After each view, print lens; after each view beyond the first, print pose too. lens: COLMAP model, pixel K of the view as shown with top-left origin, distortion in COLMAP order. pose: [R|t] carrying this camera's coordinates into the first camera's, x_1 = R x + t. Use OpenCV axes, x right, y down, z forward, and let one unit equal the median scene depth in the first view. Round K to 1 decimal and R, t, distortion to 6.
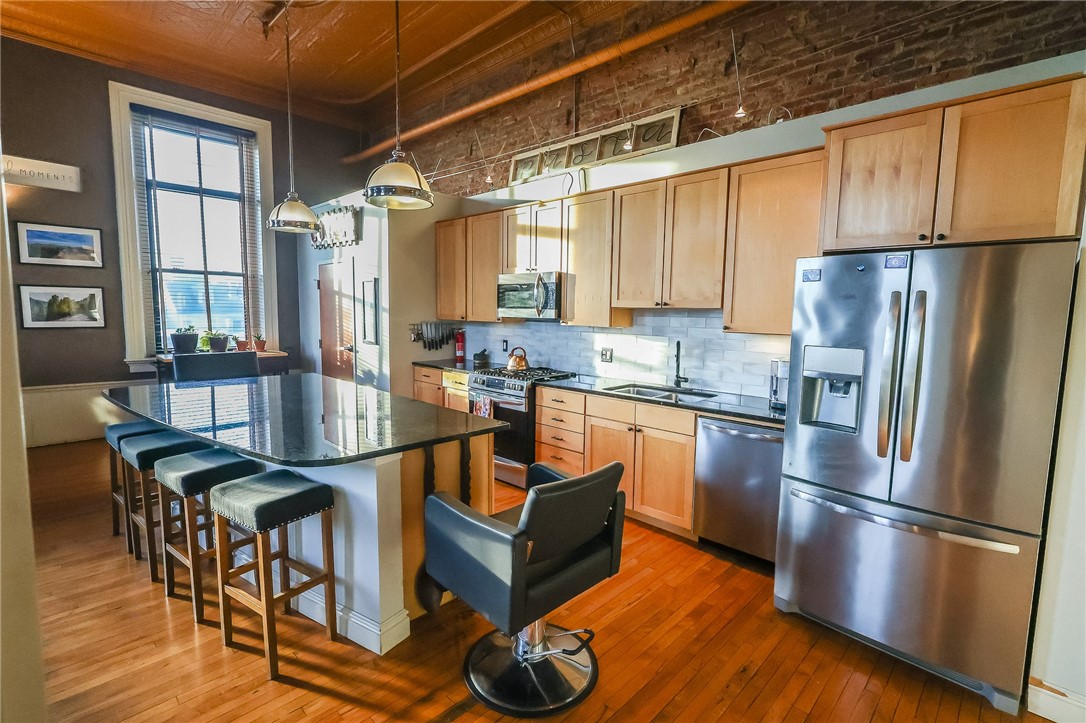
lens RADIAL K [[498.6, 0, 545.0], [0, 498.6, 362.1], [0, 0, 1]] dist [-0.002541, 0.000522]
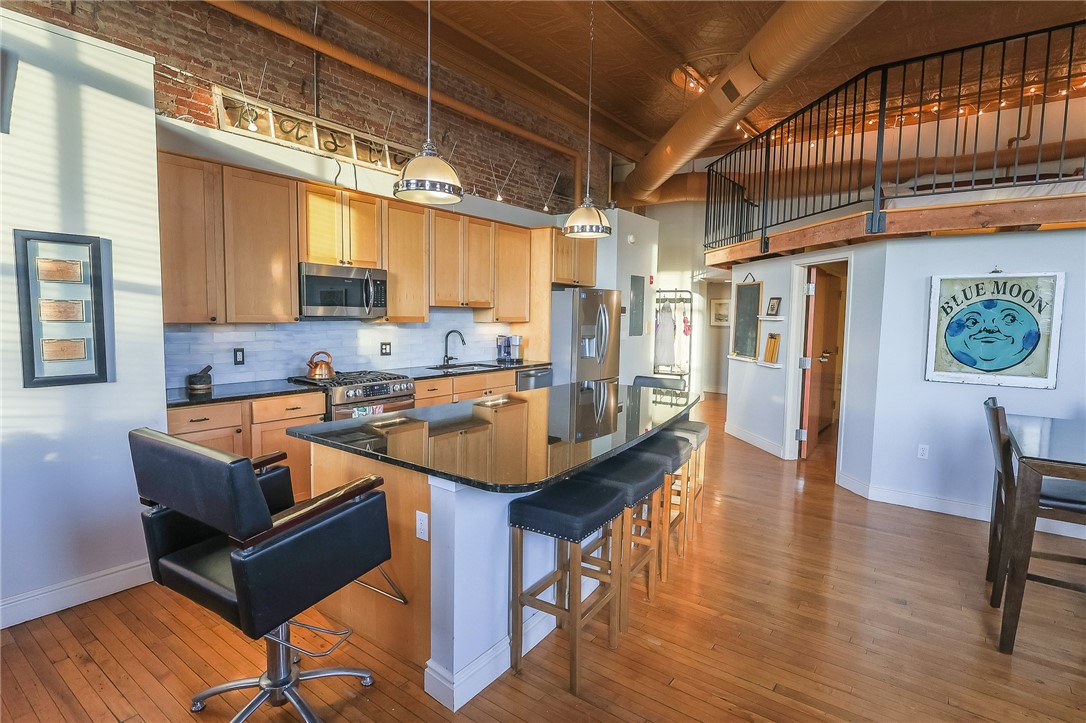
lens RADIAL K [[556.0, 0, 543.0], [0, 556.0, 357.6], [0, 0, 1]] dist [-0.005615, -0.000391]
pose [[-0.120763, -0.094669, 0.988157, -1.192512], [0.087045, 0.990598, 0.105540, -0.099903], [-0.988858, 0.098759, -0.111387, 0.858731]]
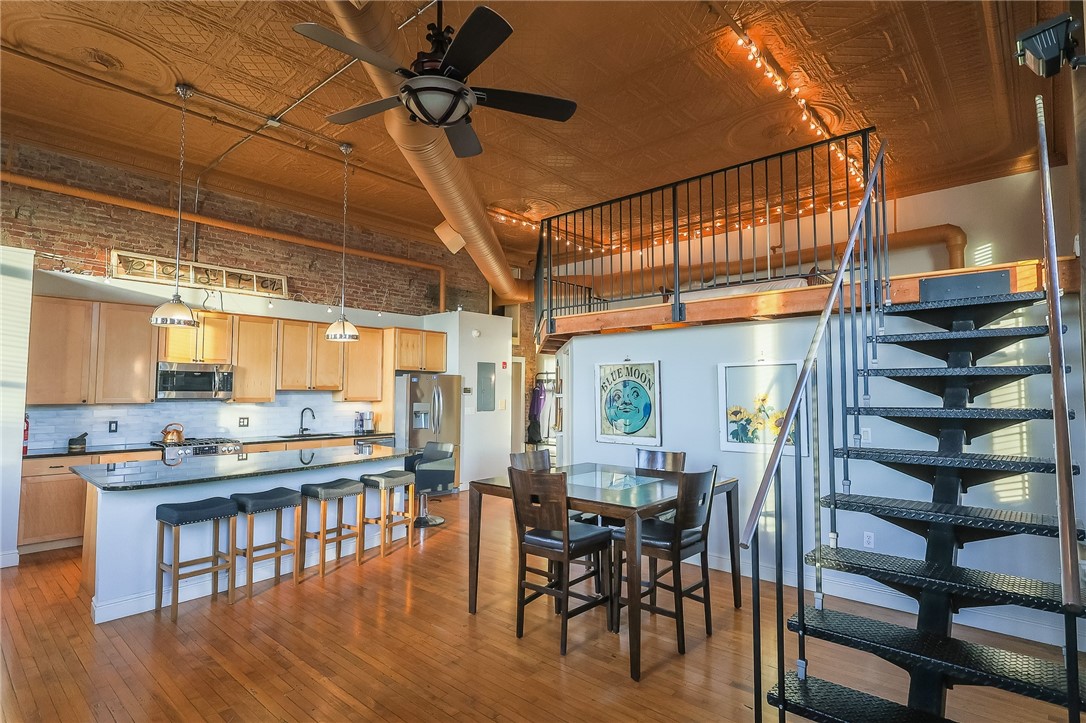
lens RADIAL K [[556.0, 0, 546.1], [0, 556.0, 357.0], [0, 0, 1]] dist [-0.005615, -0.000391]
pose [[-0.035873, 0.047773, 0.998214, -1.652154], [0.101766, 0.993839, -0.043906, -0.044833], [-0.994161, 0.100009, -0.040514, 0.179748]]
